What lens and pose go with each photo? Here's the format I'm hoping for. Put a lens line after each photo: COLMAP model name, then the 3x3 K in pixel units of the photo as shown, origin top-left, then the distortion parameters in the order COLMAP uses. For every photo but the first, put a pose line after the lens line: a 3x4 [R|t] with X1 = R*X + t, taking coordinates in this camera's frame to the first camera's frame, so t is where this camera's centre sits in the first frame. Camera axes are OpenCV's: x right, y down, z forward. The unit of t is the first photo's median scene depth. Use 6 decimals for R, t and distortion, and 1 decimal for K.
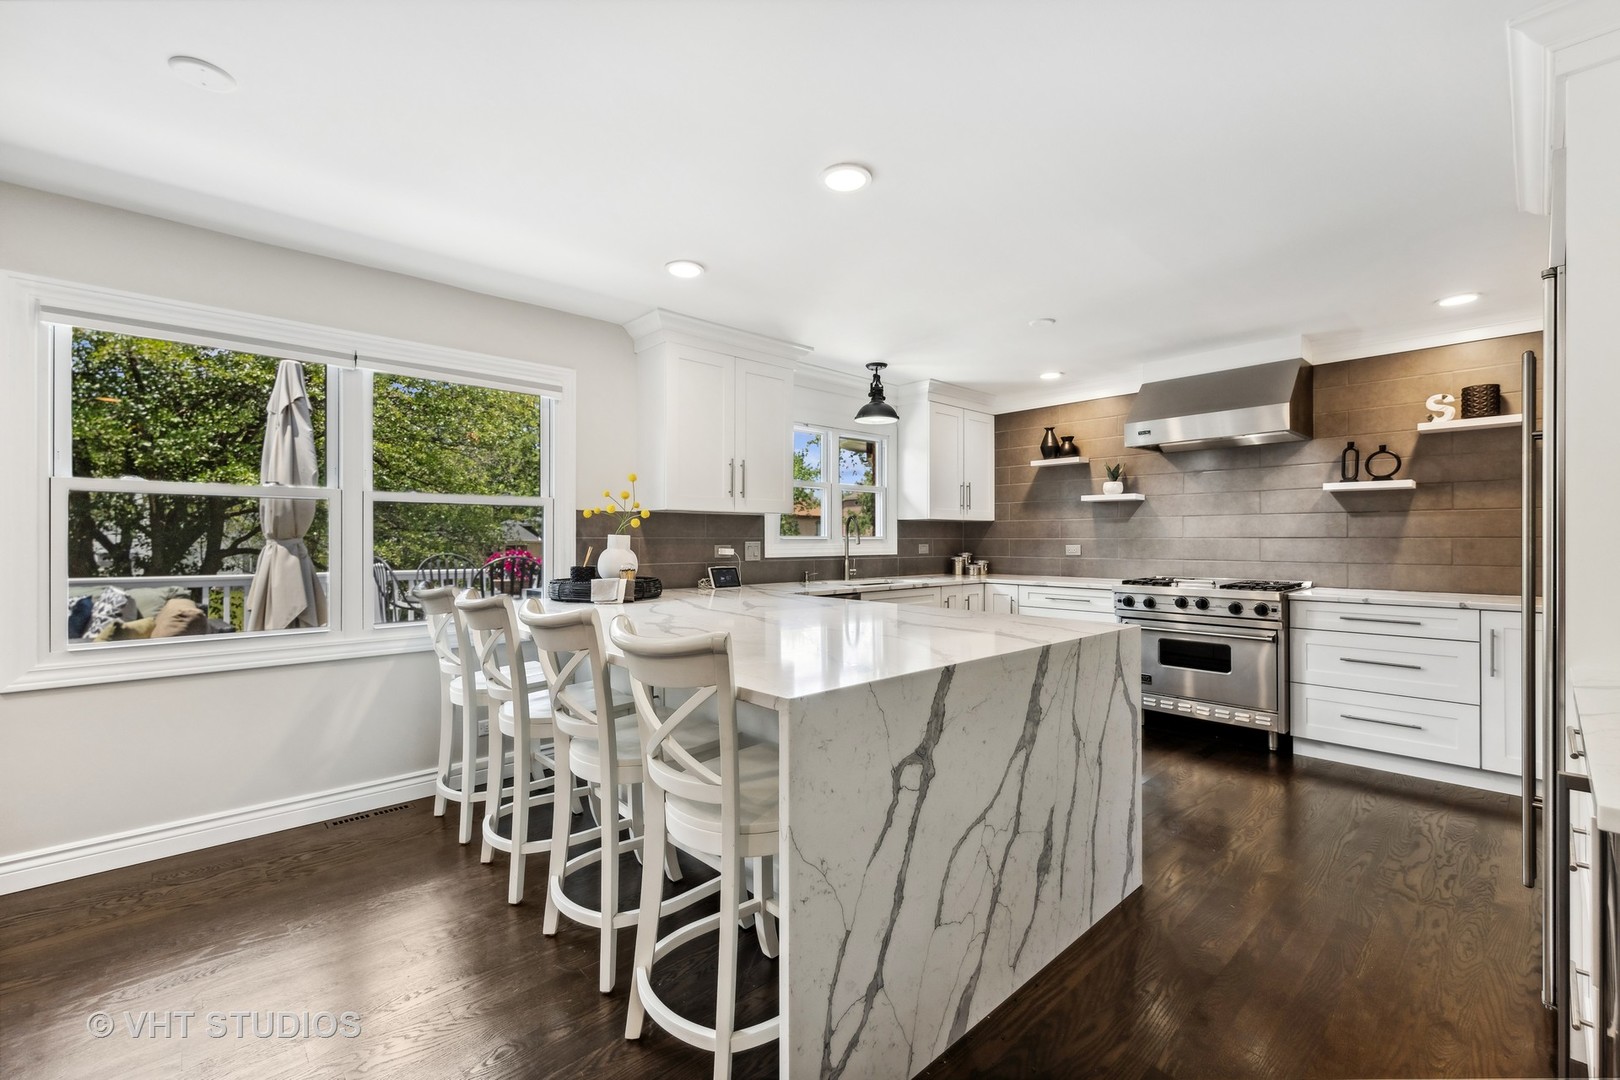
lens RADIAL K [[697.9, 0, 808.0], [0, 697.9, 544.8], [0, 0, 1]] dist [0.000399, 0.000042]
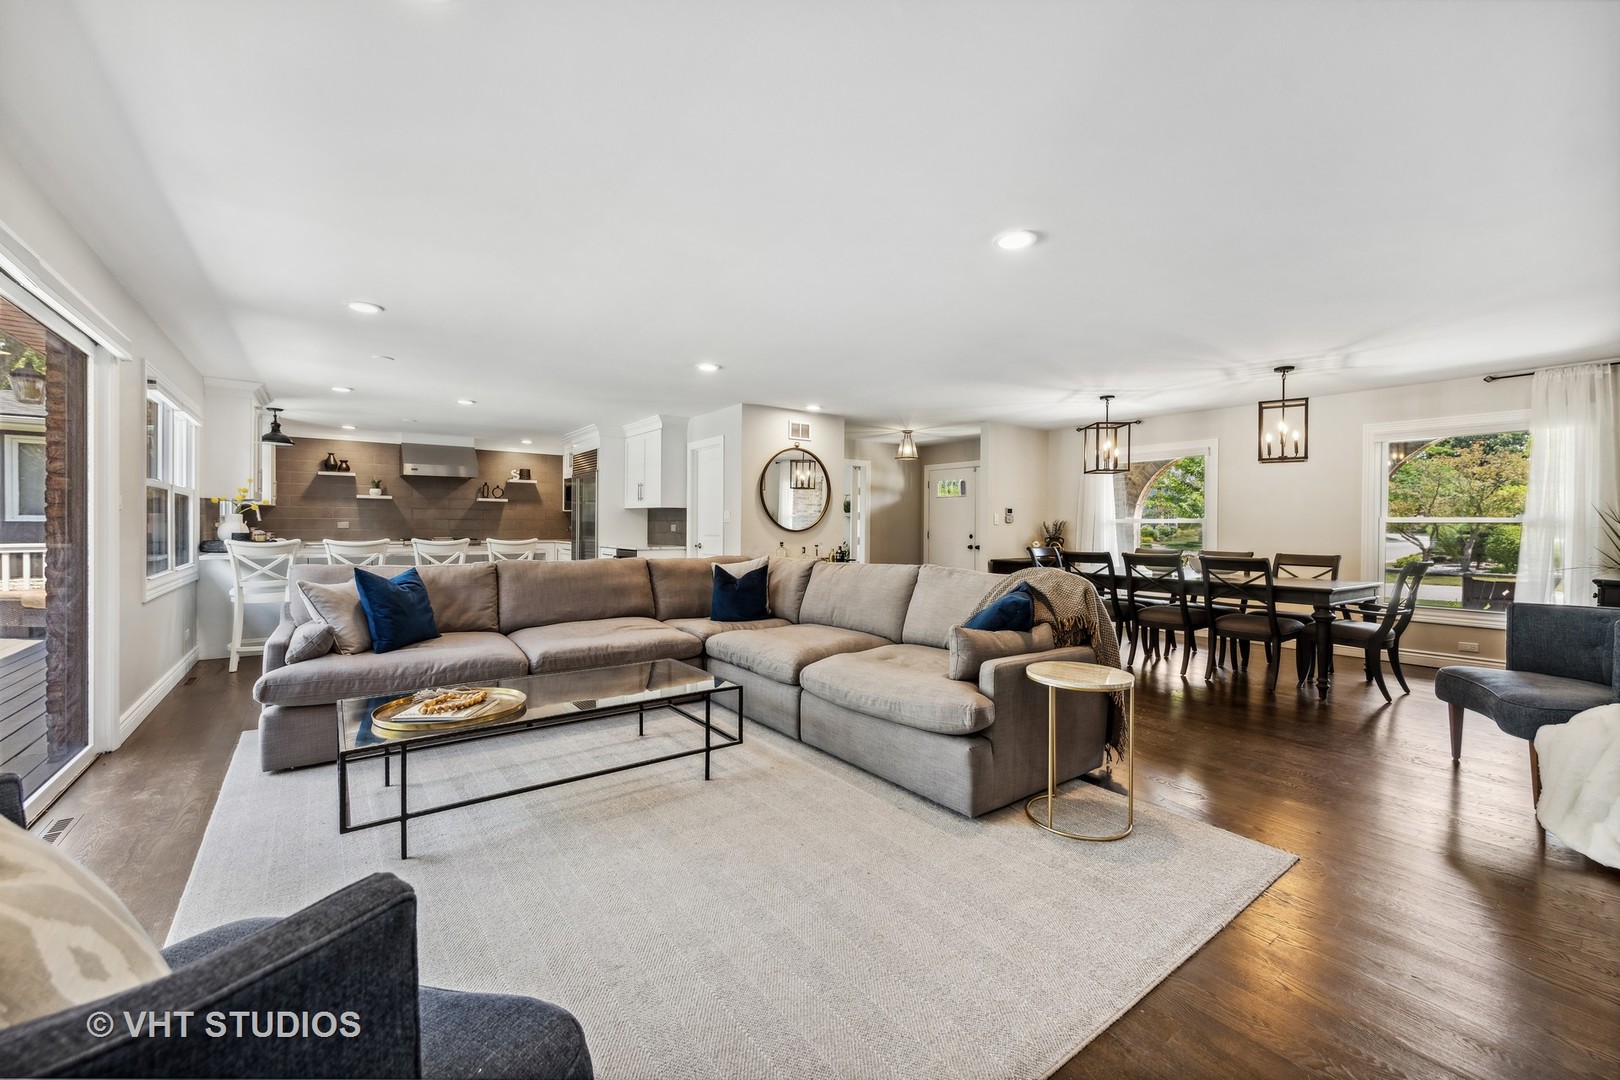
lens RADIAL K [[654.0, 0, 809.1], [0, 654.0, 531.6], [0, 0, 1]] dist [0.001711, 0.000245]
pose [[0.117081, -0.008289, 0.993088, -1.192419], [-0.002198, 0.999961, 0.008605, 0.007706], [-0.993120, -0.003191, 0.117058, -0.376417]]
